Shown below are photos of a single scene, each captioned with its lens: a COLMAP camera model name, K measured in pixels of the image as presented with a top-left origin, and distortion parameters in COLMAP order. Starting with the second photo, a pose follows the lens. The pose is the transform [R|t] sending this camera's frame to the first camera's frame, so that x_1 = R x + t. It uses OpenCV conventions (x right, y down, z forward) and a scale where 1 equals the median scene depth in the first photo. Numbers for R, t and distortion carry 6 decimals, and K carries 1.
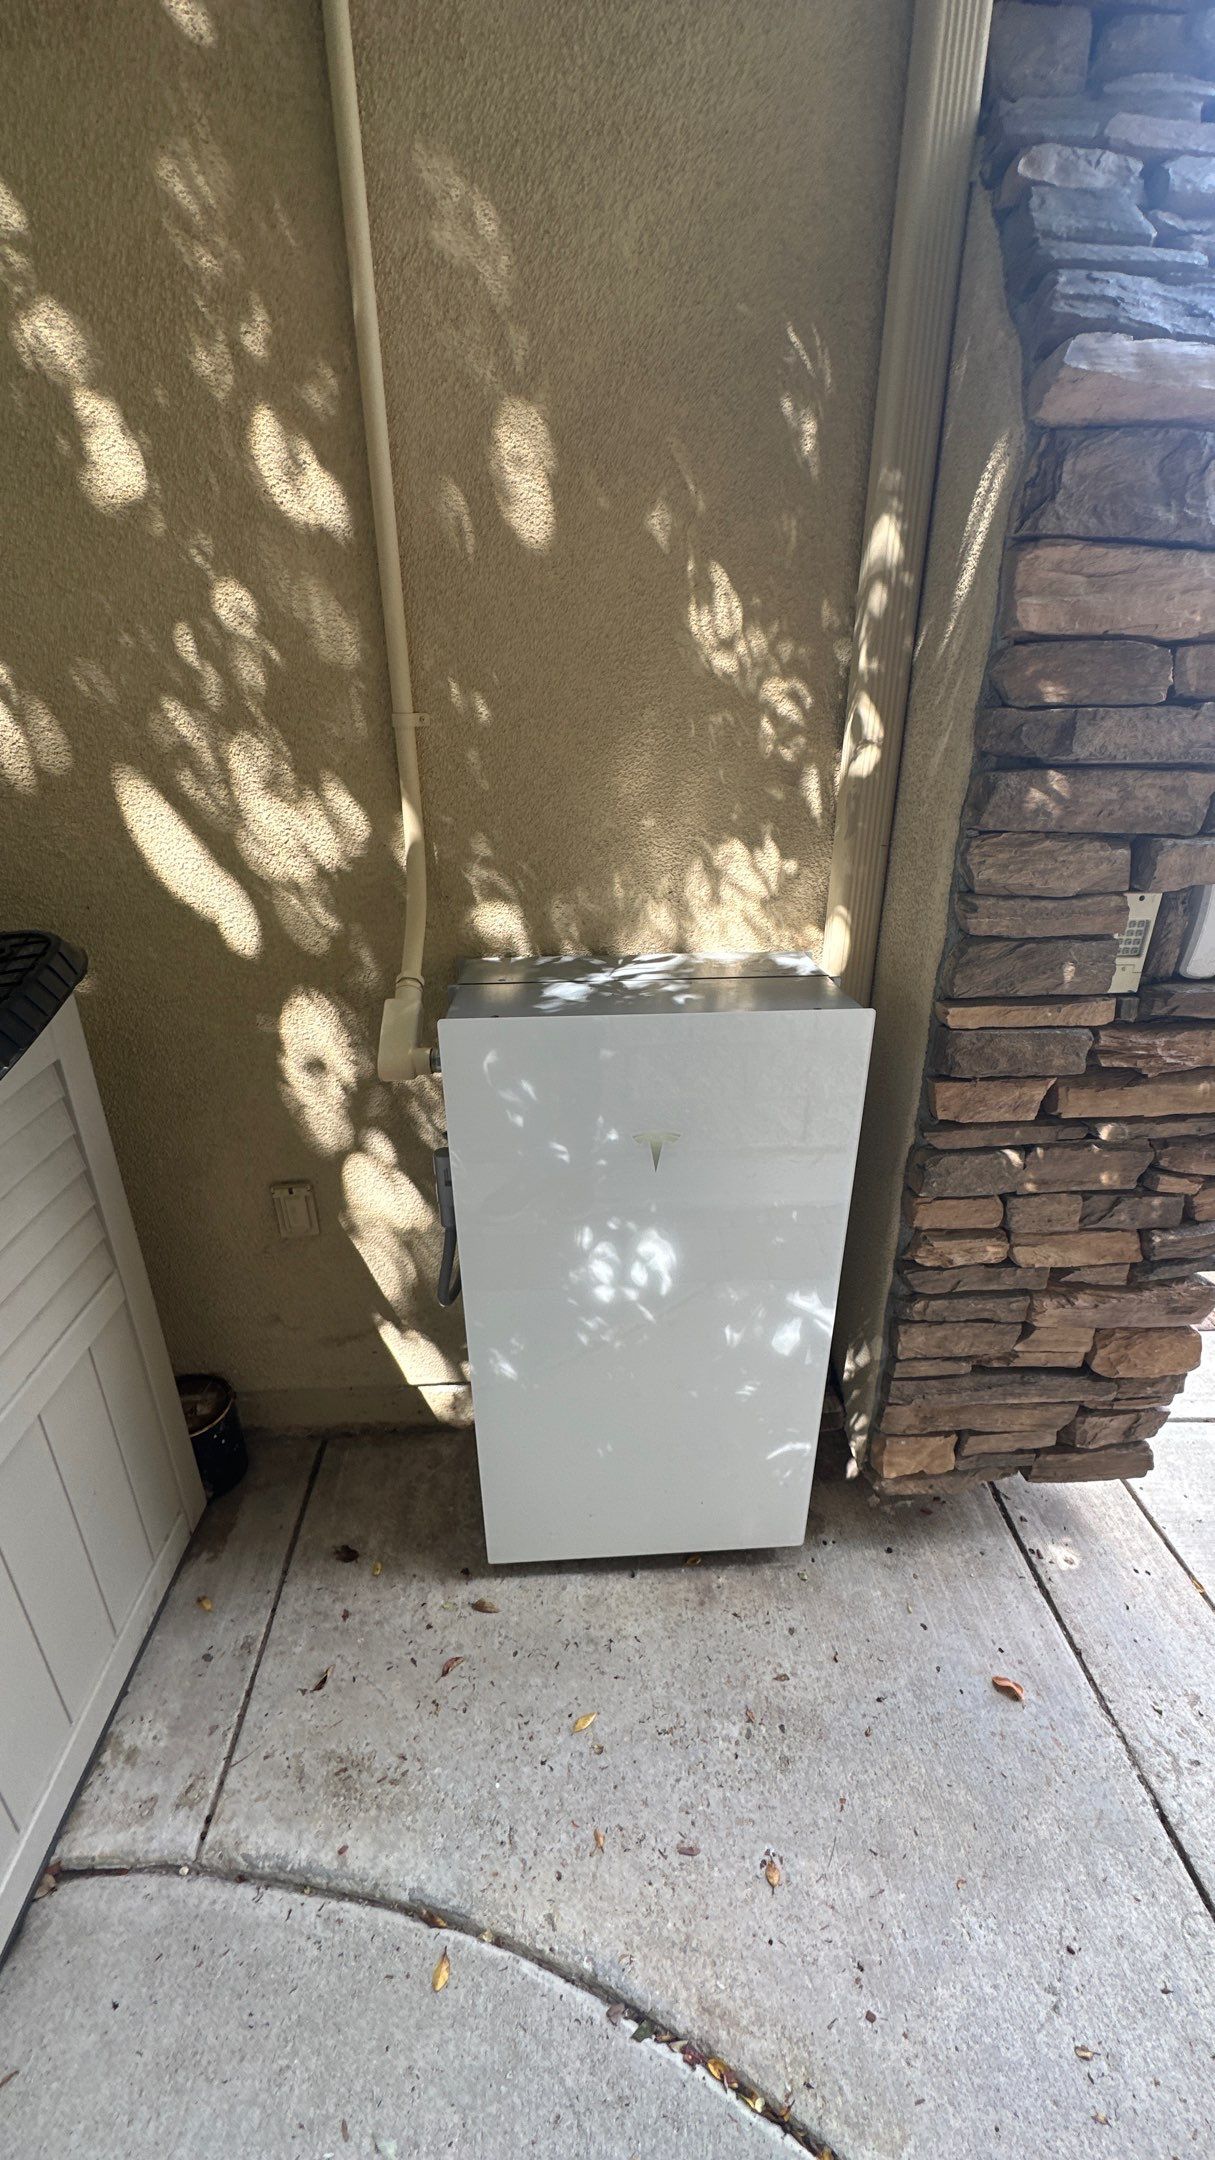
lens RADIAL K [[862.8, 0, 614.9], [0, 862.8, 1075.9], [0, 0, 1]] dist [-0.005466, 0.001508]
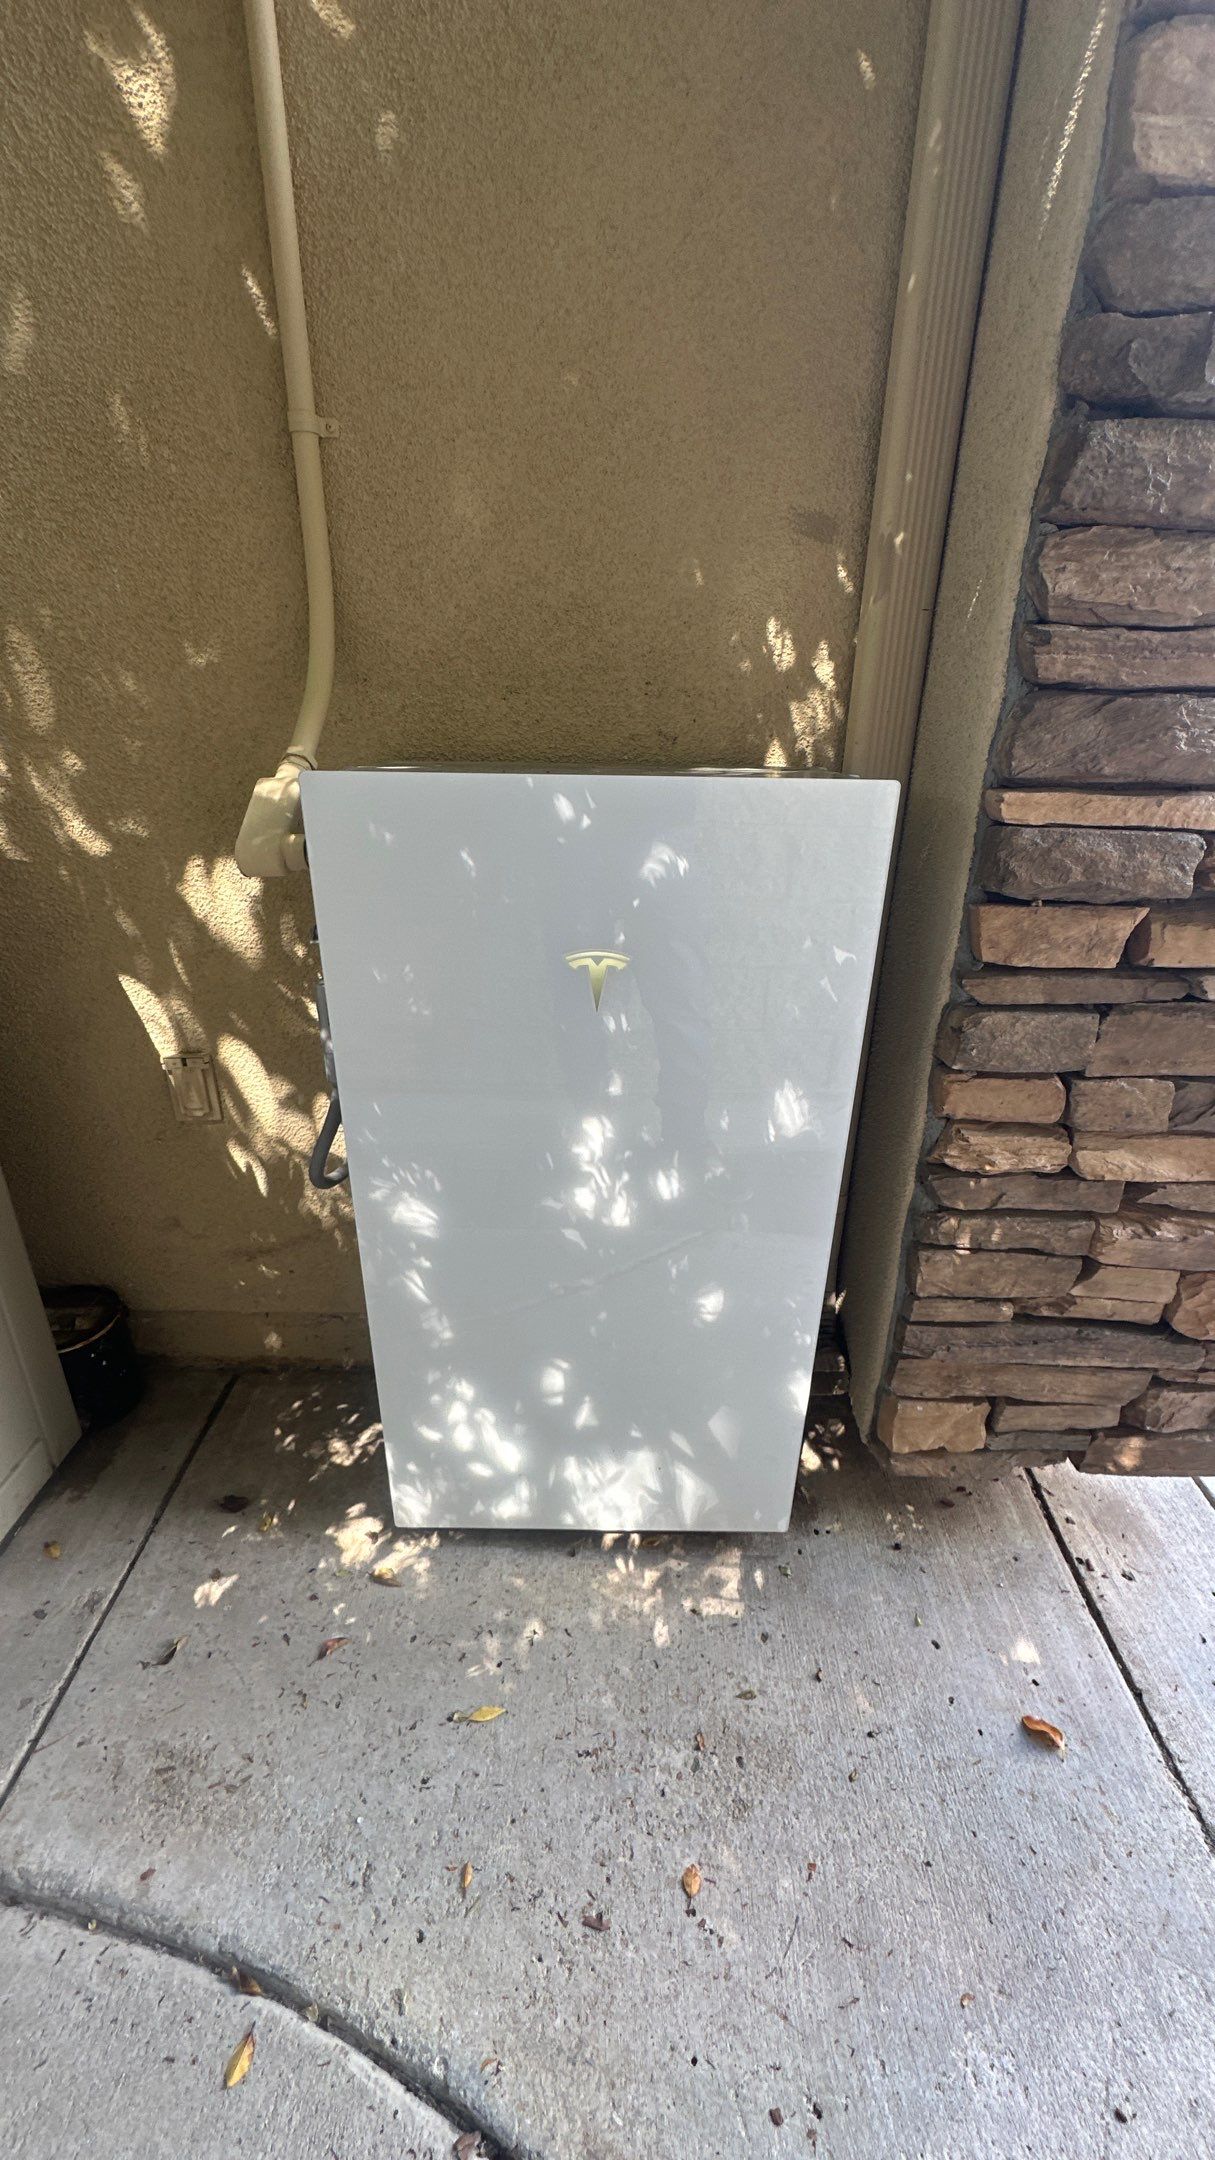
lens RADIAL K [[862.8, 0, 615.6], [0, 862.8, 1078.4], [0, 0, 1]] dist [-0.005466, 0.001508]
pose [[0.997786, 0.044104, -0.049776, 0.103417], [-0.044095, 0.999027, 0.001287, 0.167735], [0.049784, 0.000911, 0.998760, 0.248488]]
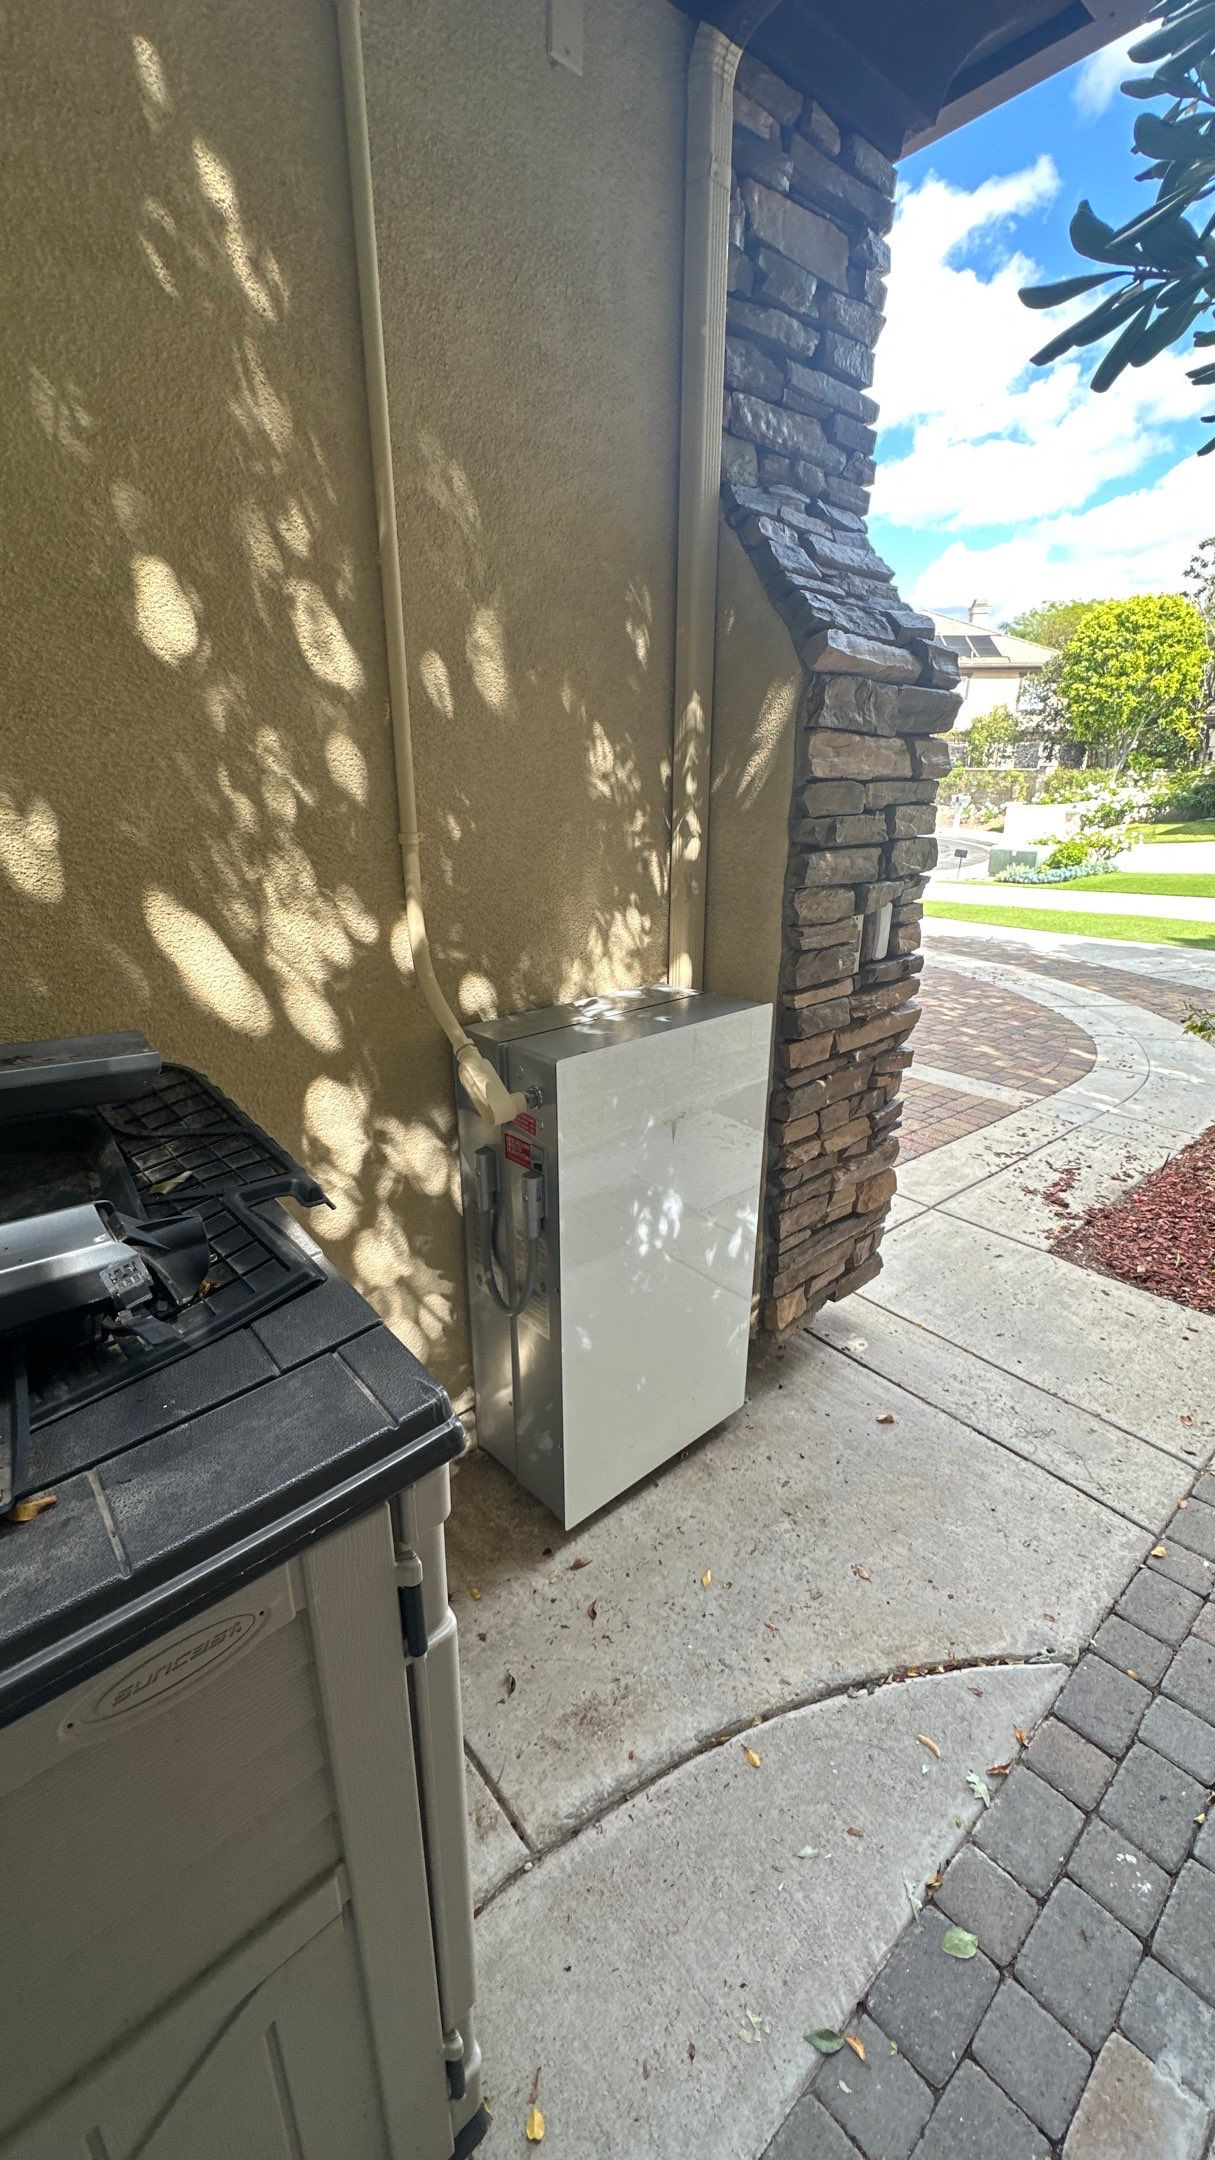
lens RADIAL K [[862.8, 0, 608.6], [0, 862.8, 1075.3], [0, 0, 1]] dist [-0.005466, 0.001508]
pose [[0.786408, -0.204248, 0.582962, -0.821682], [0.251946, 0.967741, -0.000810, -0.020983], [-0.563991, 0.147512, 0.812499, -0.090985]]
